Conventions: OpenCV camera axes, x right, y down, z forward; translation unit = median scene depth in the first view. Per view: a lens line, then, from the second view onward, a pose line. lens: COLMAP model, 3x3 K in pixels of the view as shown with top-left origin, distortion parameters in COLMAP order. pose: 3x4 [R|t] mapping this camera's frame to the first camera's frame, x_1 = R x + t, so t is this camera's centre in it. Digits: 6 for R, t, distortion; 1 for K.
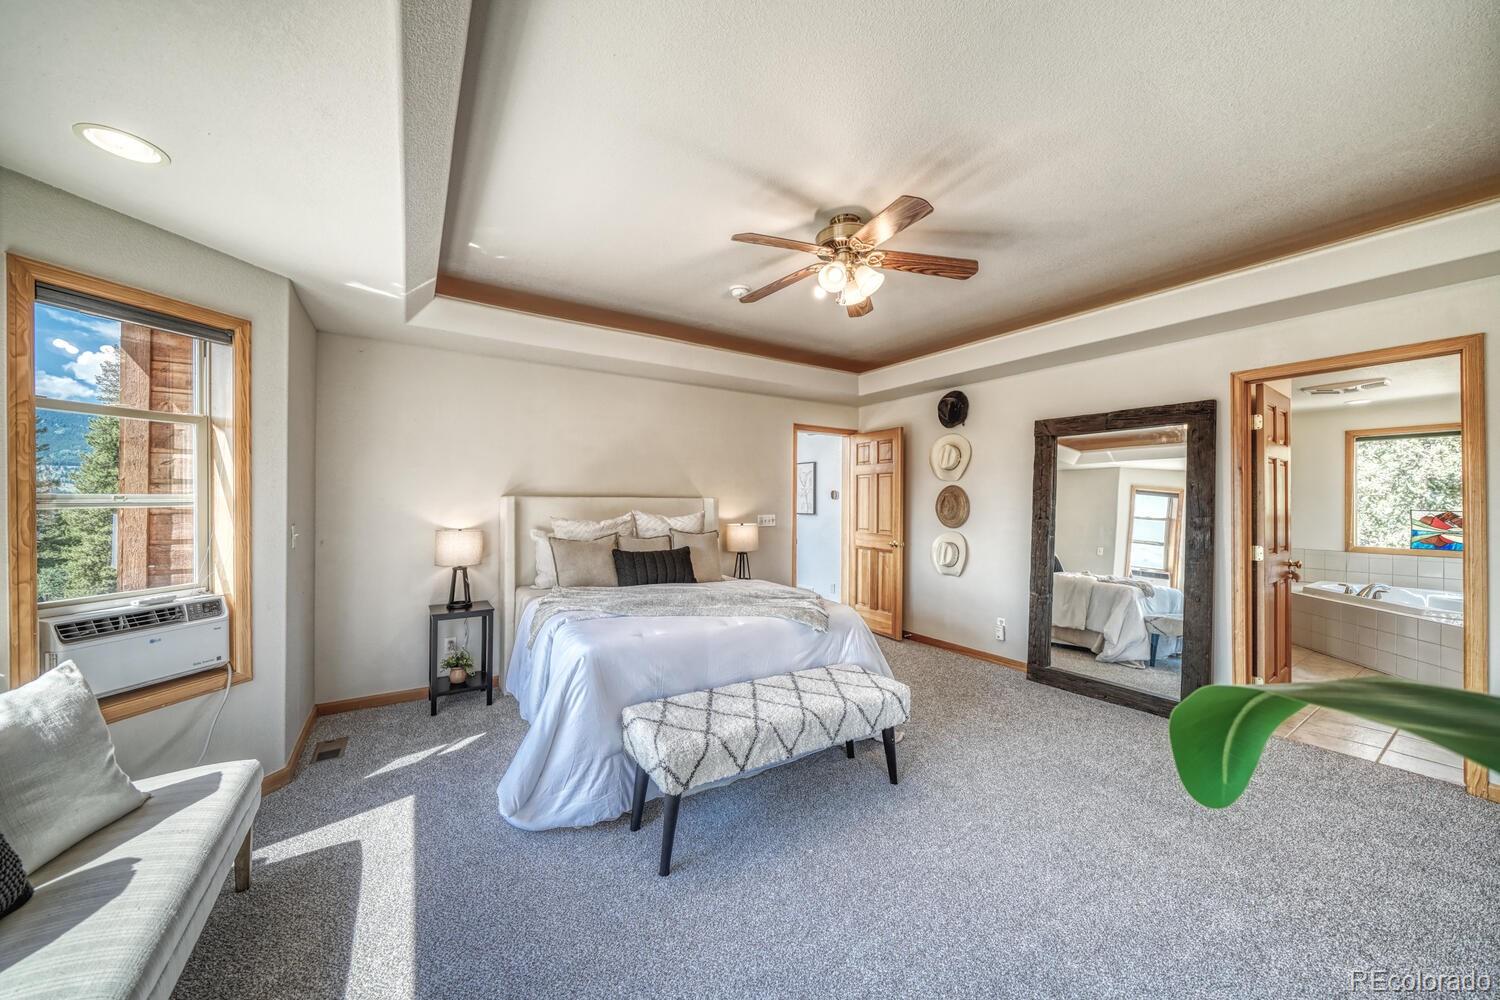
lens RADIAL K [[507.5, 0, 748.6], [0, 507.5, 500.5], [0, 0, 1]] dist [-0.002228, 0.000037]
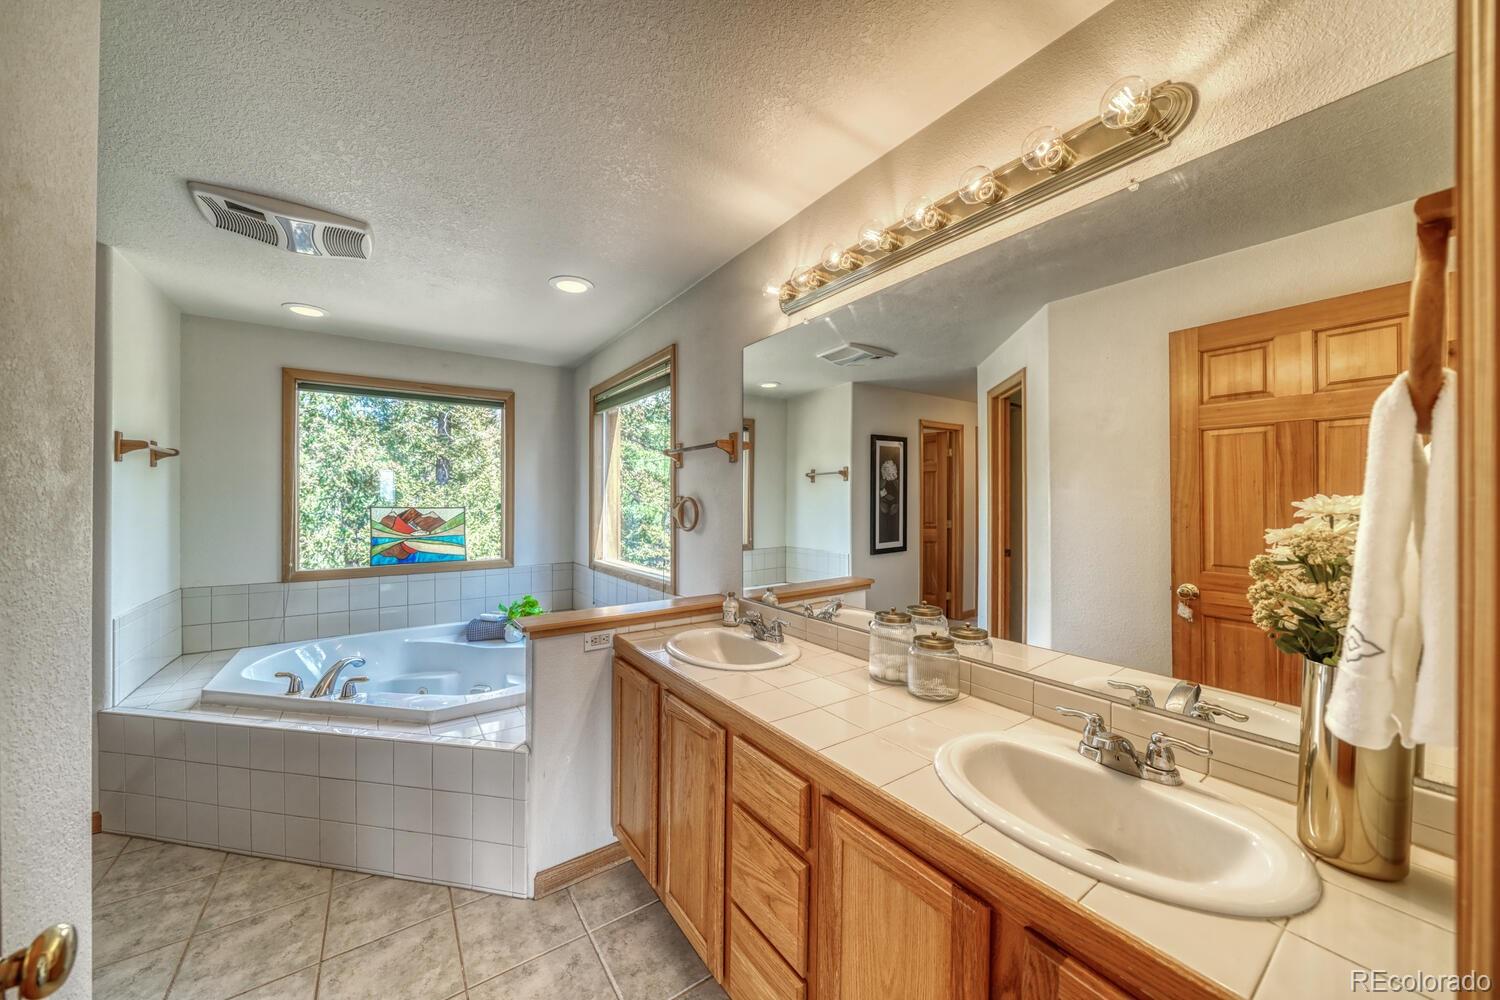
lens RADIAL K [[507.5, 0, 751.8], [0, 507.5, 497.7], [0, 0, 1]] dist [-0.002228, 0.000037]
pose [[-0.057513, -0.004097, 0.998336, 0.627445], [-0.000732, 0.999991, 0.004061, 0.003757], [-0.998345, -0.000497, -0.057515, 0.546100]]
